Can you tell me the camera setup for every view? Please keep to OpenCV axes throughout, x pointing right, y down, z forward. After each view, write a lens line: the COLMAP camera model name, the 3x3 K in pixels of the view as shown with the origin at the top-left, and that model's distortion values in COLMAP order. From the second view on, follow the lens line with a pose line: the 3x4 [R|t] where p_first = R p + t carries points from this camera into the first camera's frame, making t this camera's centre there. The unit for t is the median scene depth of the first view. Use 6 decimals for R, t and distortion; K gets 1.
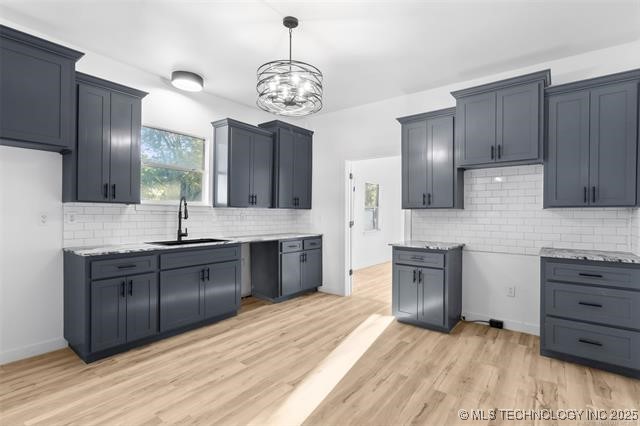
lens RADIAL K [[297.4, 0, 324.6], [0, 297.4, 217.9], [0, 0, 1]] dist [-0.003073, 0.000838]
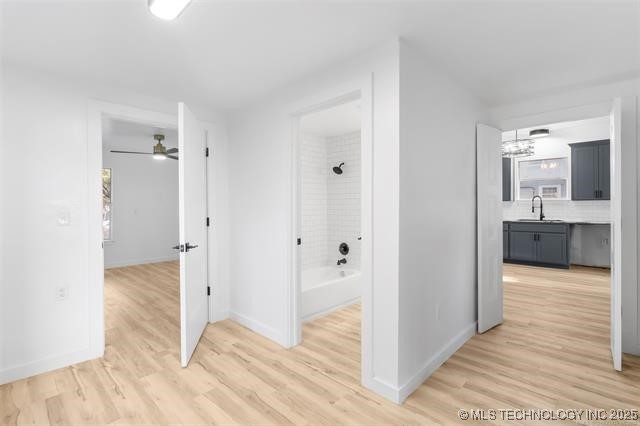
lens RADIAL K [[297.4, 0, 320.2], [0, 297.4, 210.7], [0, 0, 1]] dist [-0.003073, 0.000838]
pose [[-0.109990, 0.011183, -0.993870, 1.661280], [-0.004071, 0.999923, 0.011701, 0.005299], [0.993924, 0.005333, -0.109936, -0.148262]]
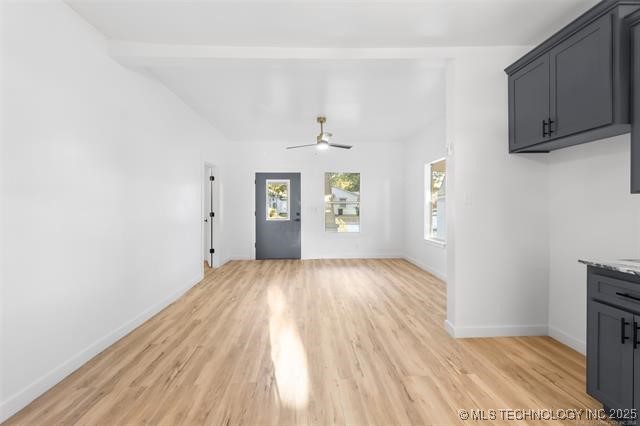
lens RADIAL K [[297.4, 0, 323.0], [0, 297.4, 208.7], [0, 0, 1]] dist [-0.003073, 0.000838]
pose [[-0.762622, -0.001367, -0.646843, 0.172206], [-0.012889, 0.999831, 0.013082, -0.013404], [0.646716, 0.018314, -0.762511, 0.891121]]
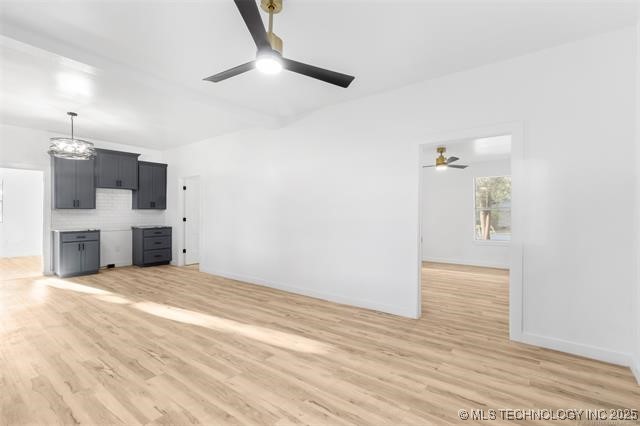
lens RADIAL K [[297.4, 0, 329.0], [0, 297.4, 211.7], [0, 0, 1]] dist [-0.003073, 0.000838]
pose [[-0.010495, -0.008028, 0.999913, -1.571742], [0.009790, 0.999919, 0.008131, -0.016138], [-0.999897, 0.009875, -0.010416, -0.501458]]
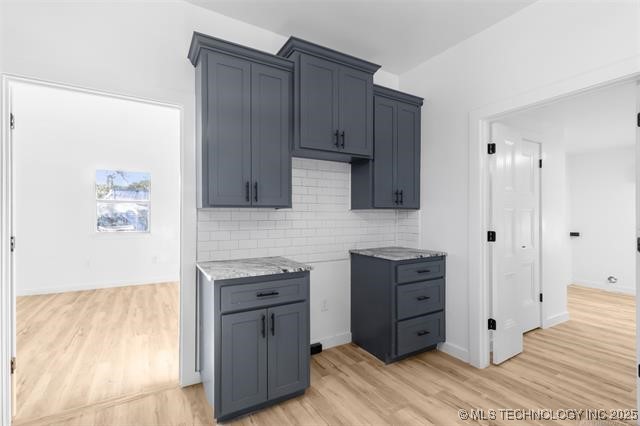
lens RADIAL K [[297.4, 0, 321.8], [0, 297.4, 216.6], [0, 0, 1]] dist [-0.003073, 0.000838]
pose [[0.367487, -0.006616, 0.930005, -0.192732], [0.015947, 0.999873, 0.000812, -0.011423], [-0.929892, 0.014532, 0.367546, 0.726595]]
